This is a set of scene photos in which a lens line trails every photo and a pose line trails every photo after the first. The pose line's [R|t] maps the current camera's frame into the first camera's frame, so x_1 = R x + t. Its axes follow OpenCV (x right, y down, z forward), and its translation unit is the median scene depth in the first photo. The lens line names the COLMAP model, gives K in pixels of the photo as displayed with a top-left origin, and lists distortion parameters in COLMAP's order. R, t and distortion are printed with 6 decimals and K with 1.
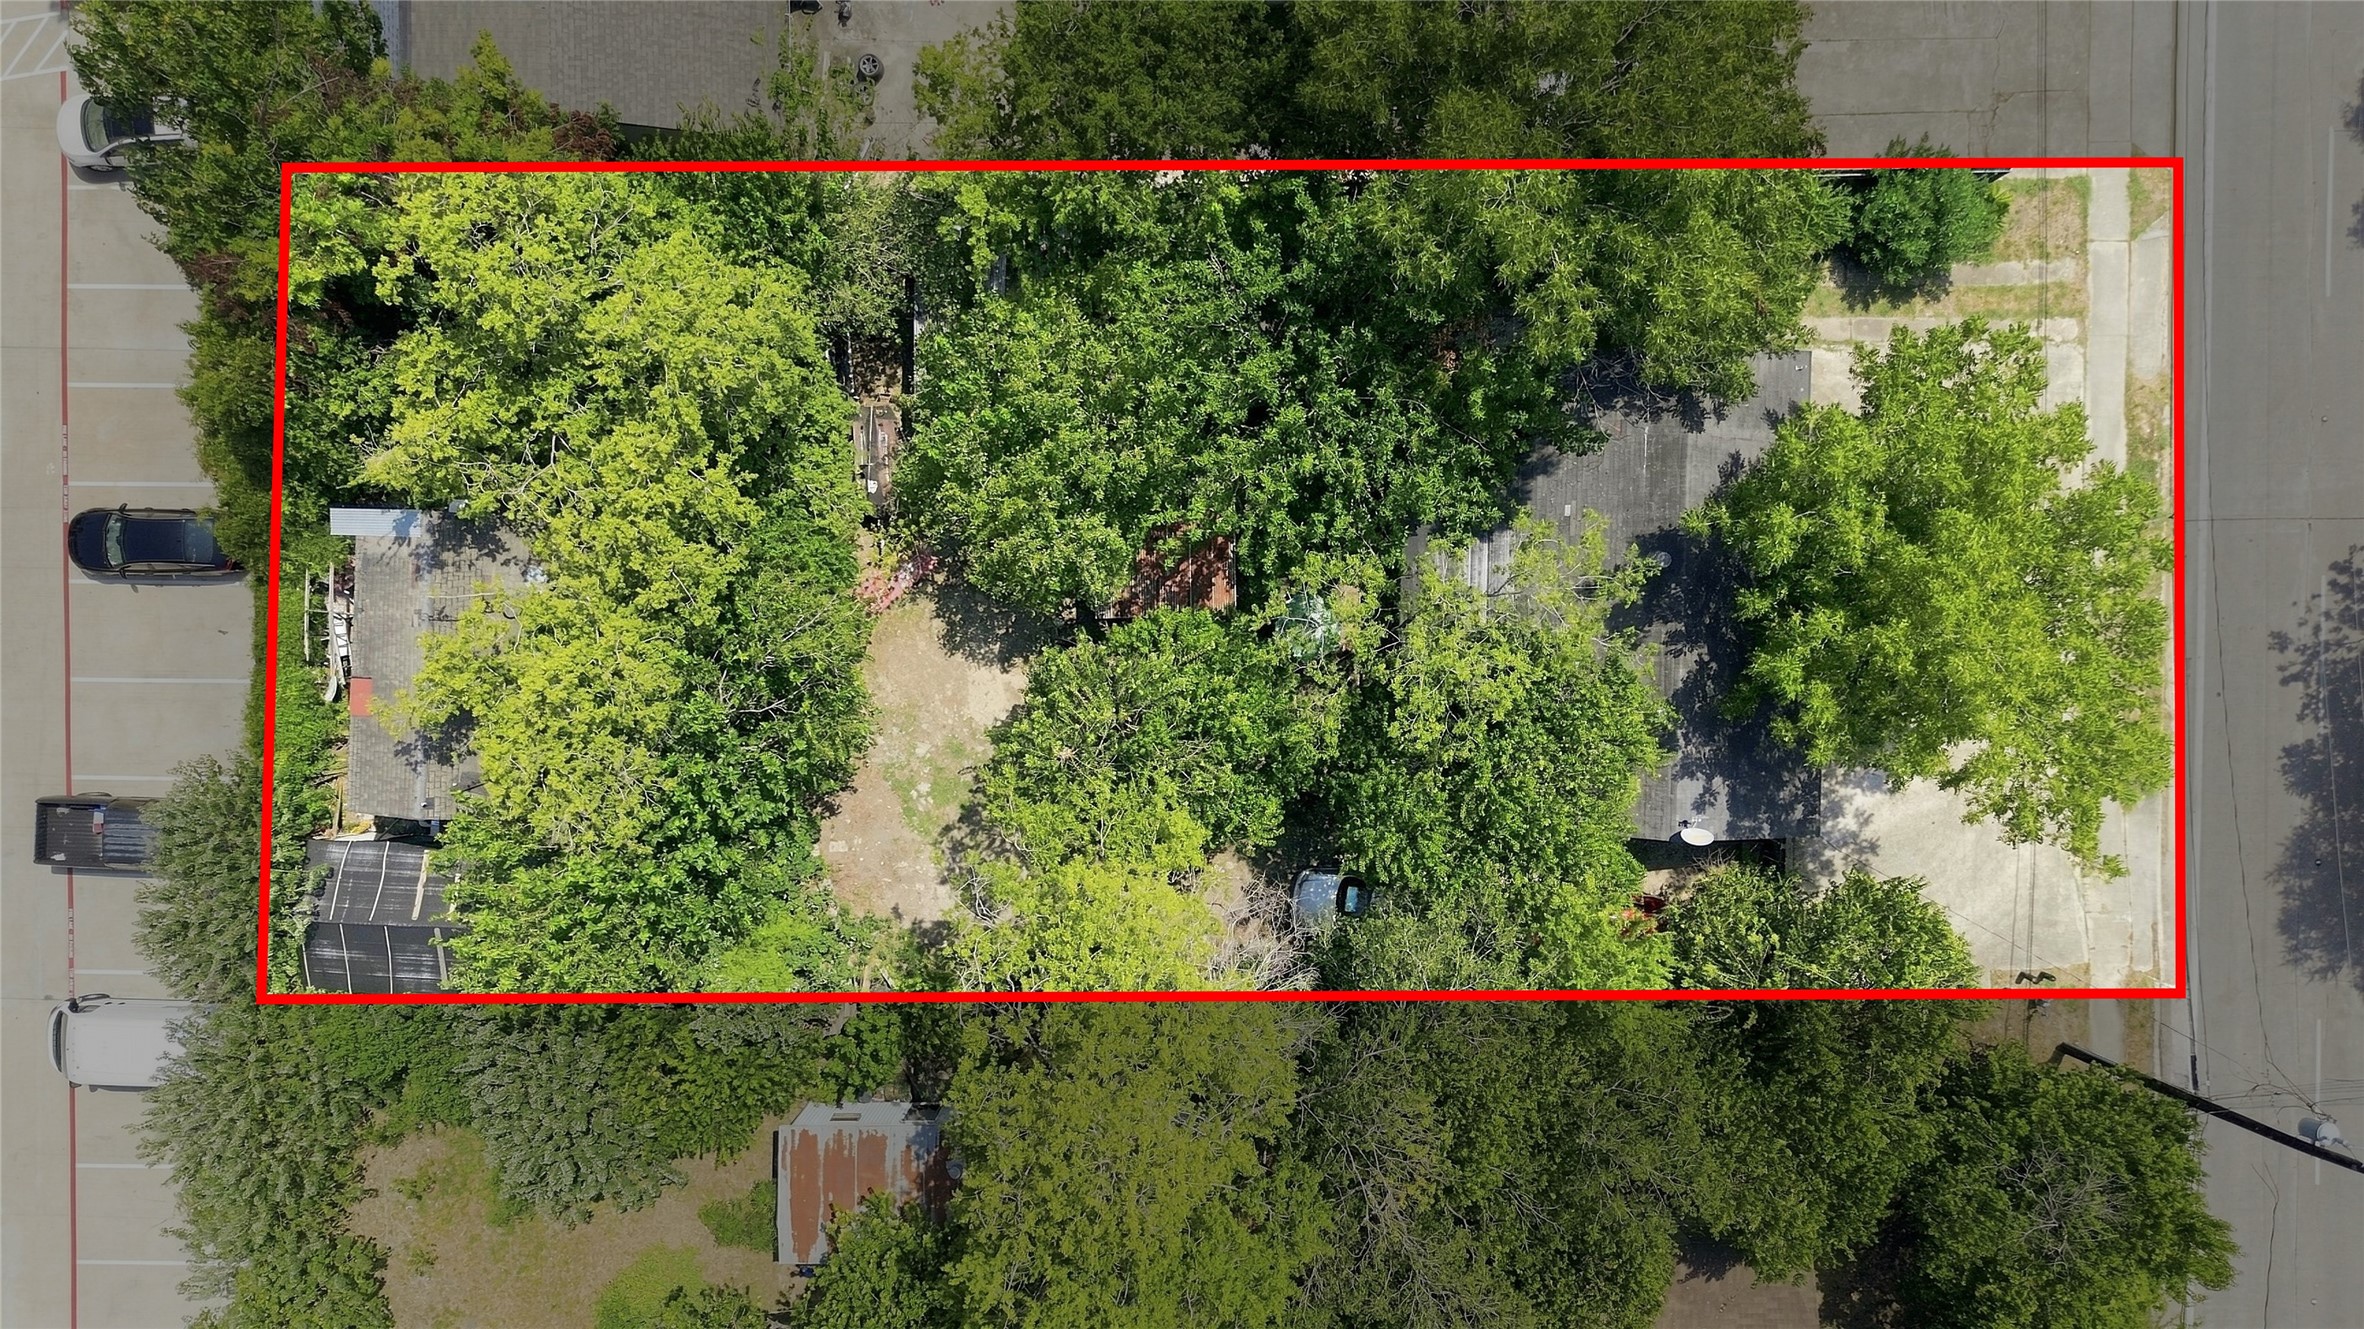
lens RADIAL K [[1672.2, 0, 1182.0], [0, 1672.2, 664.5], [0, 0, 1]] dist [0.069164, -0.072044]
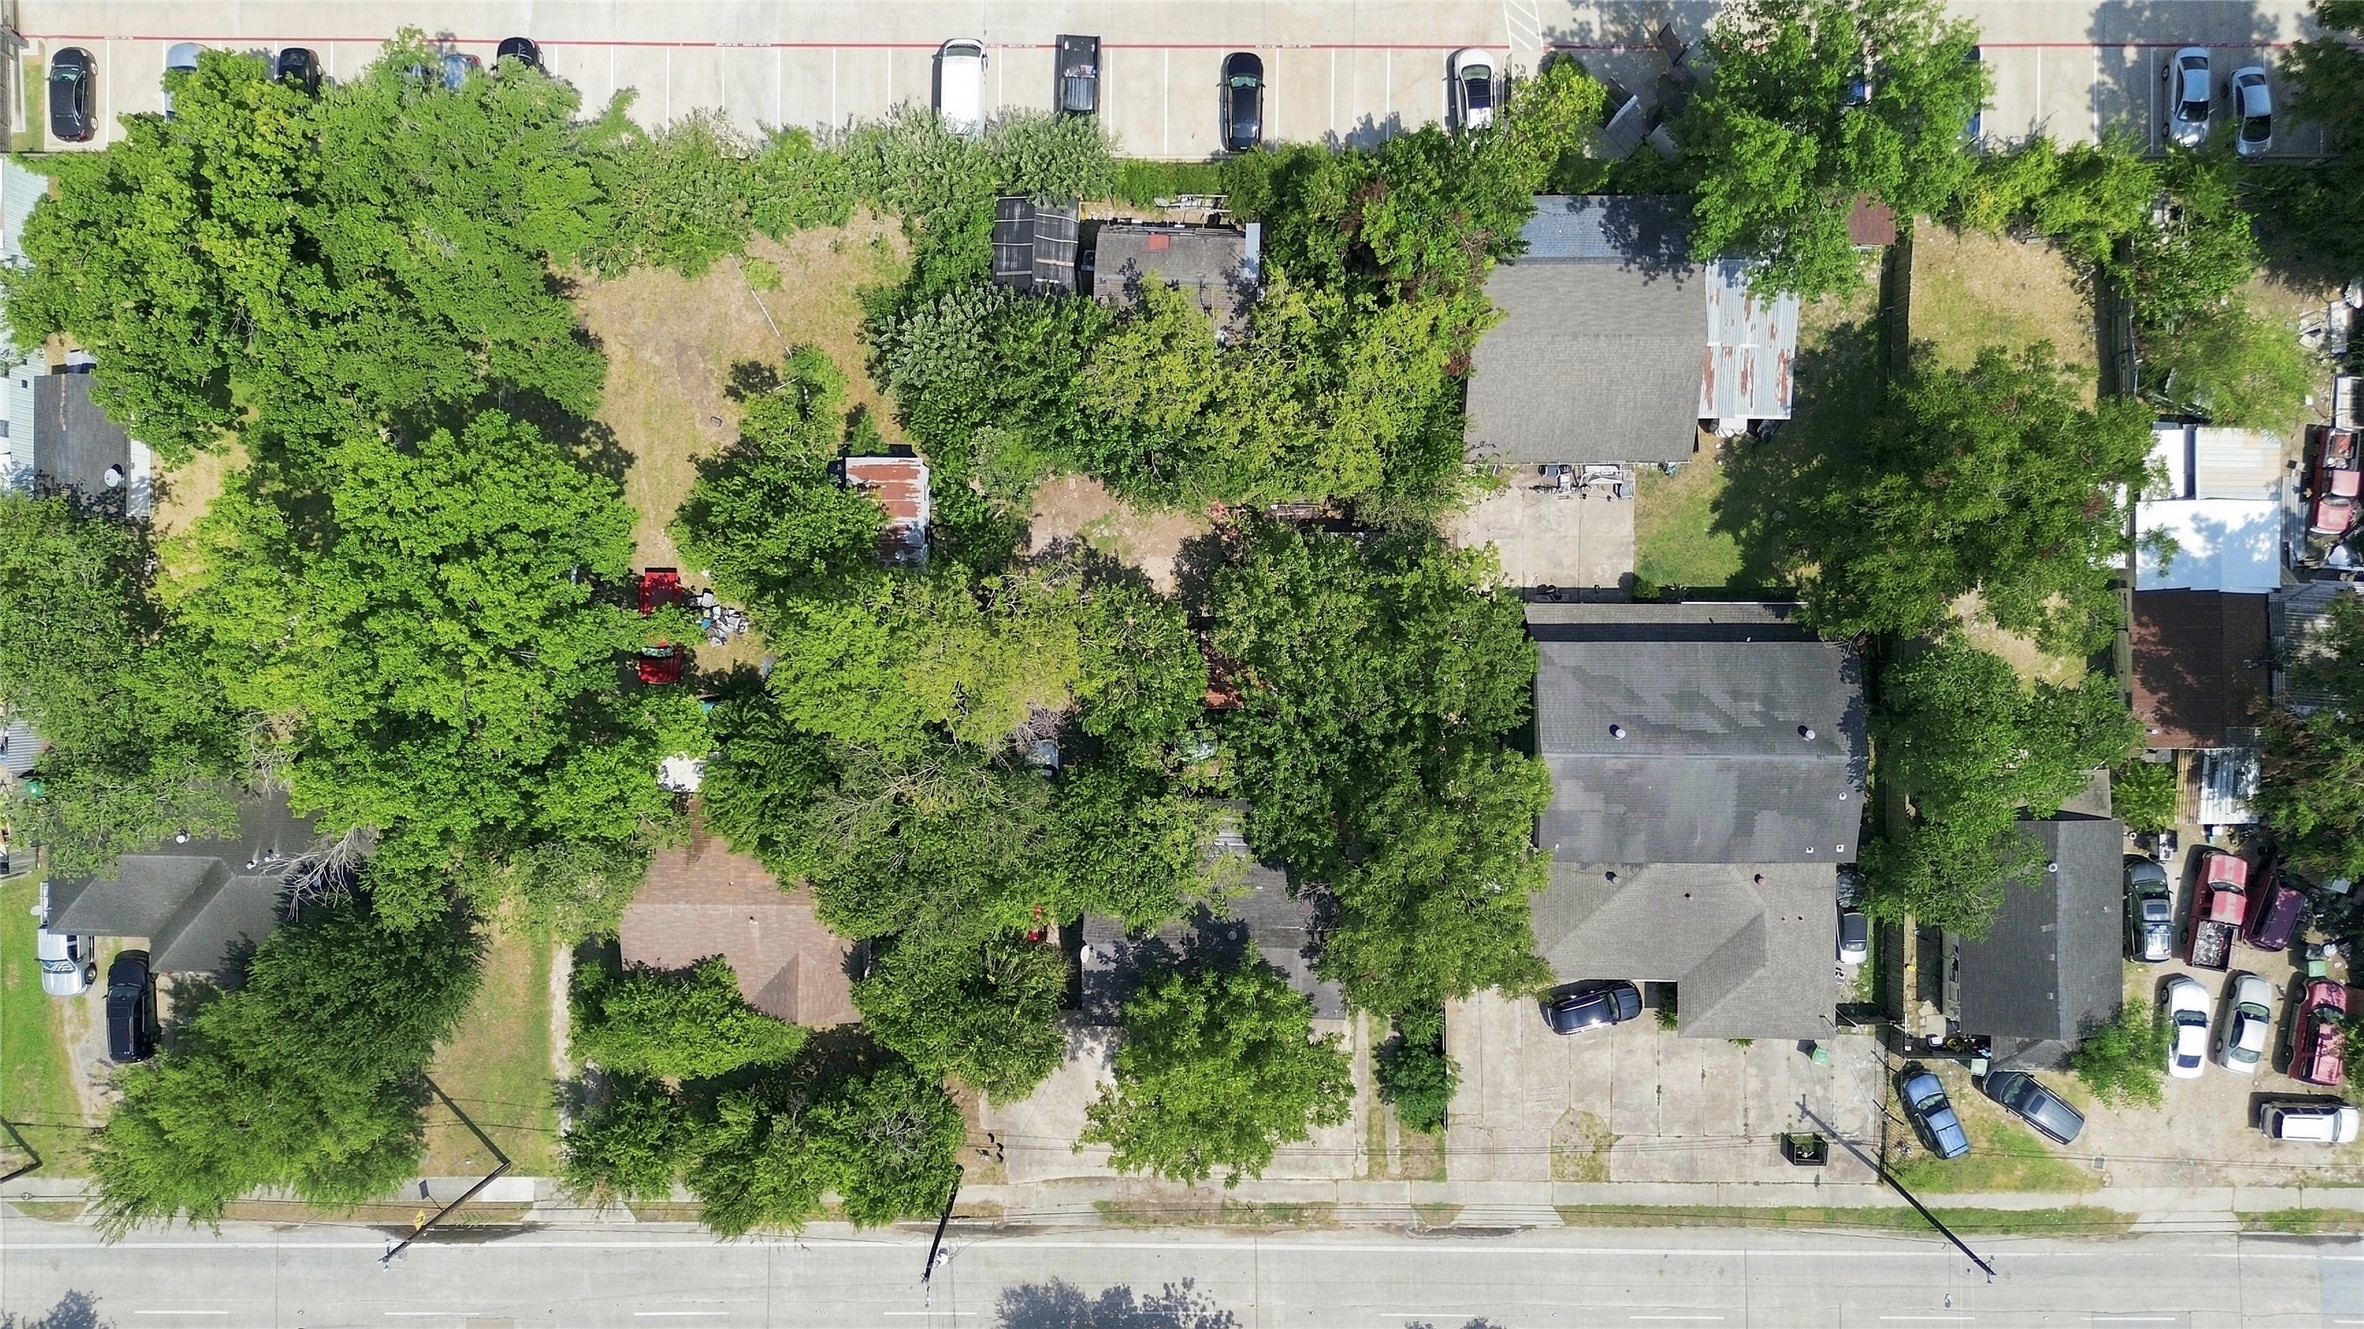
lens RADIAL K [[1672.2, 0, 1182.0], [0, 1672.2, 664.5], [0, 0, 1]] dist [0.069164, -0.072044]
pose [[0.000166, 0.999529, 0.030696, -0.073374], [-0.999877, 0.000649, -0.015697, 0.022483], [-0.015709, -0.030689, 0.999406, -0.843165]]
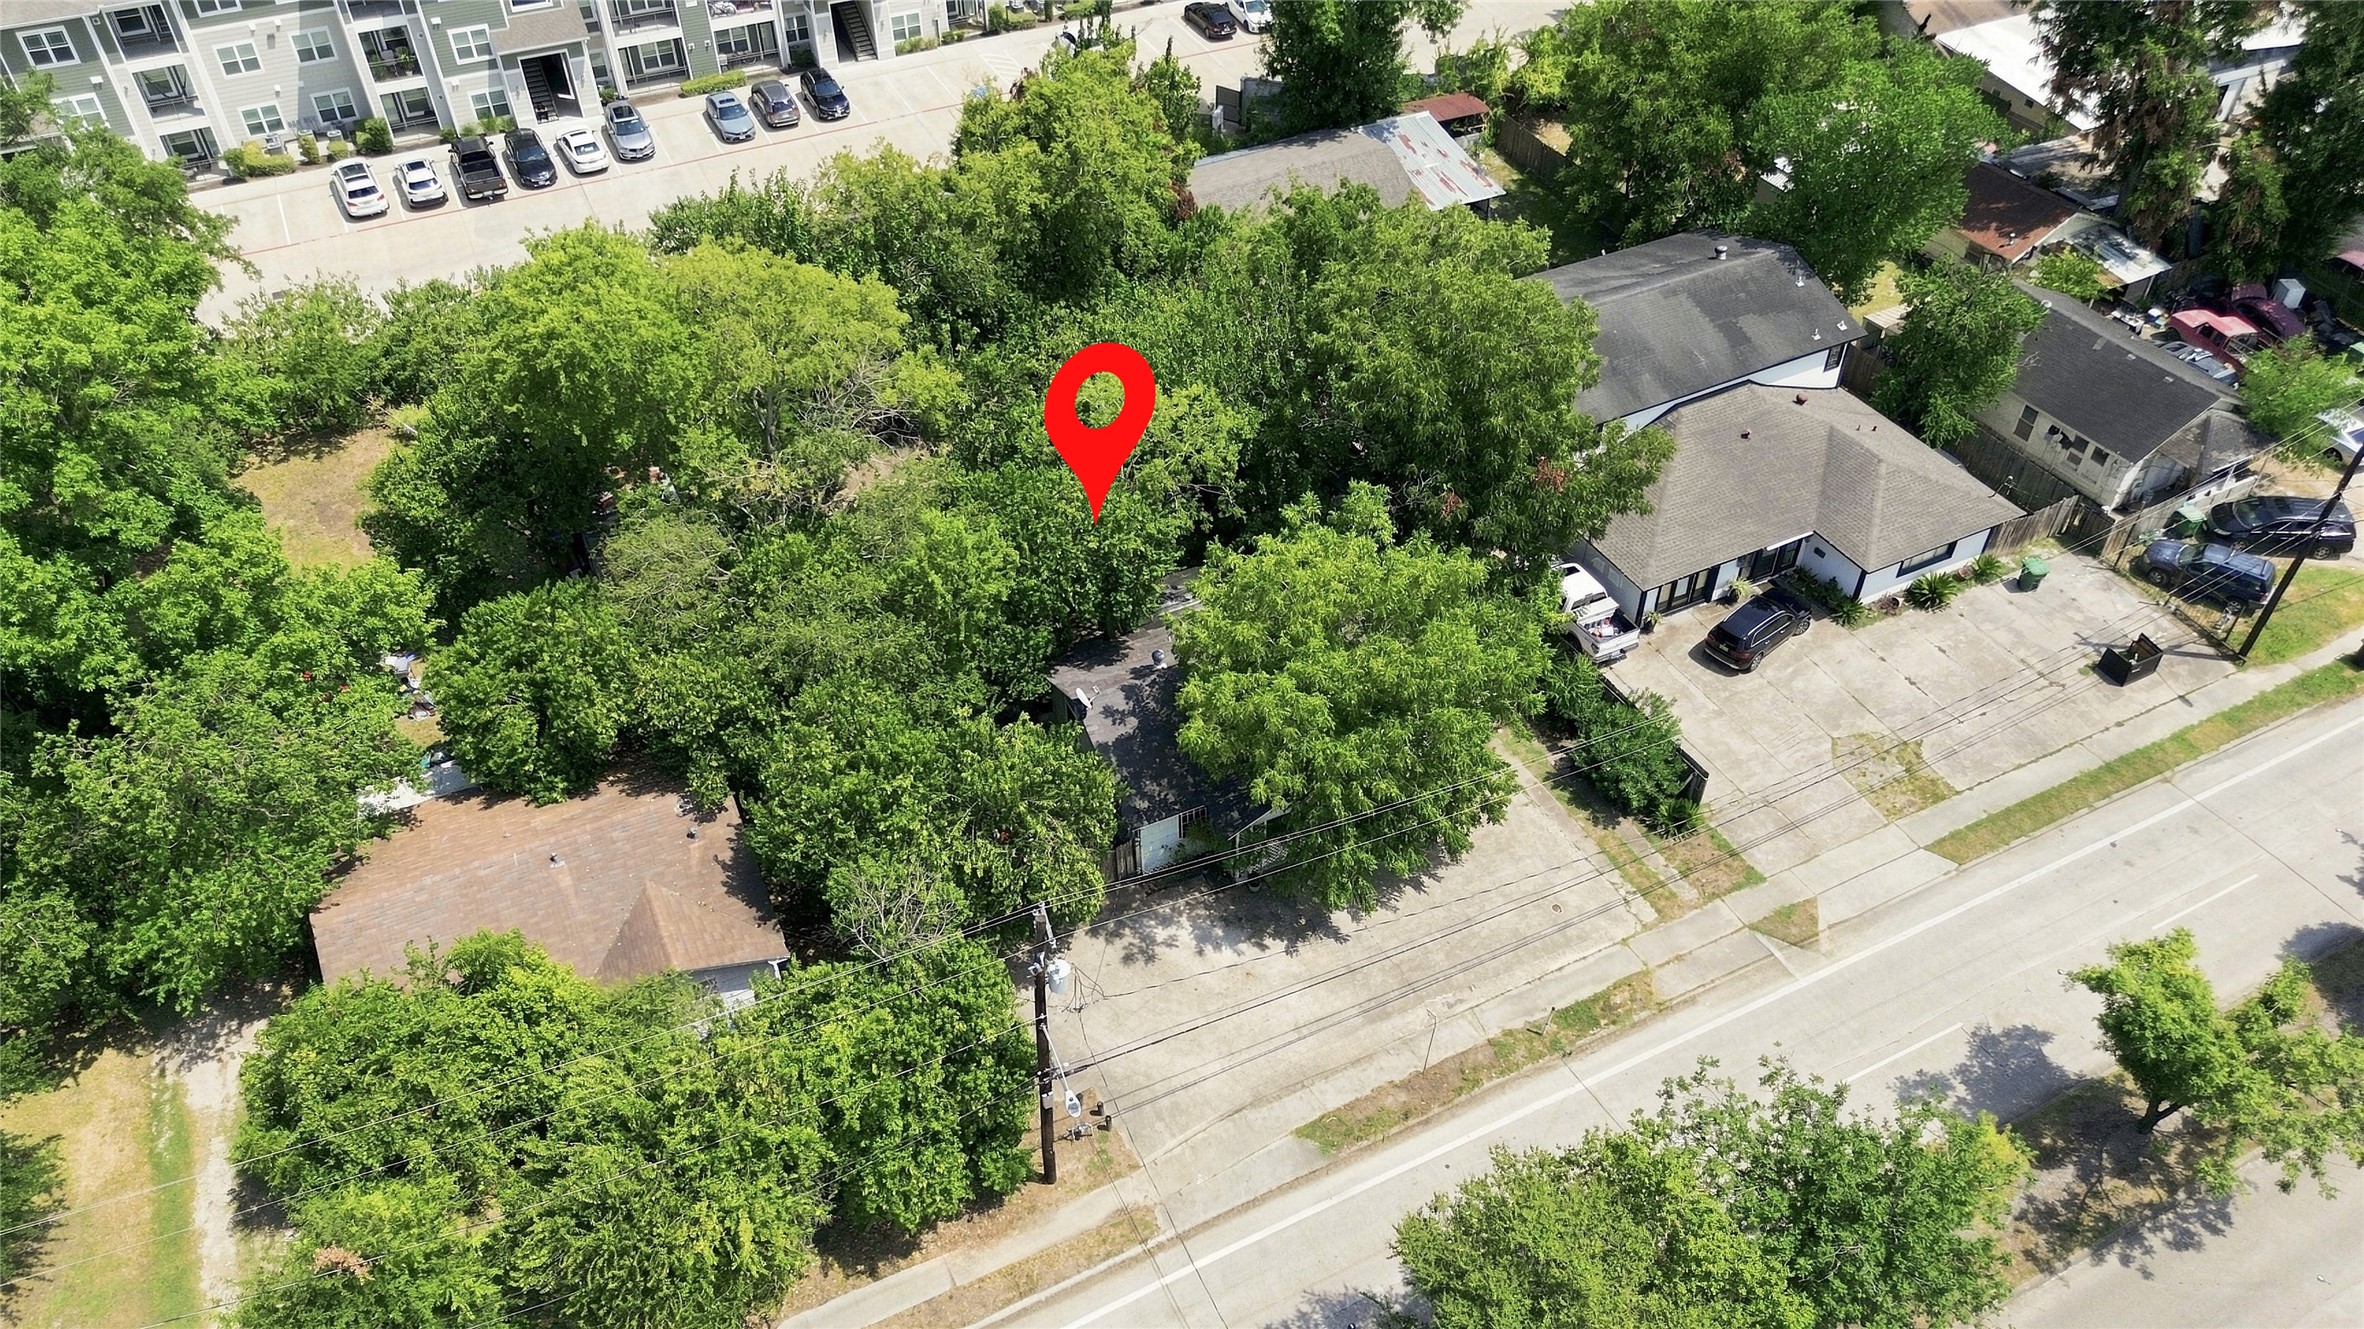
lens RADIAL K [[1672.2, 0, 1182.0], [0, 1672.2, 664.5], [0, 0, 1]] dist [0.069164, -0.072044]
pose [[0.447231, 0.612790, -0.651516, 1.117578], [-0.894223, 0.291120, -0.340021, 0.445857], [-0.018692, 0.734668, 0.678169, 0.156840]]
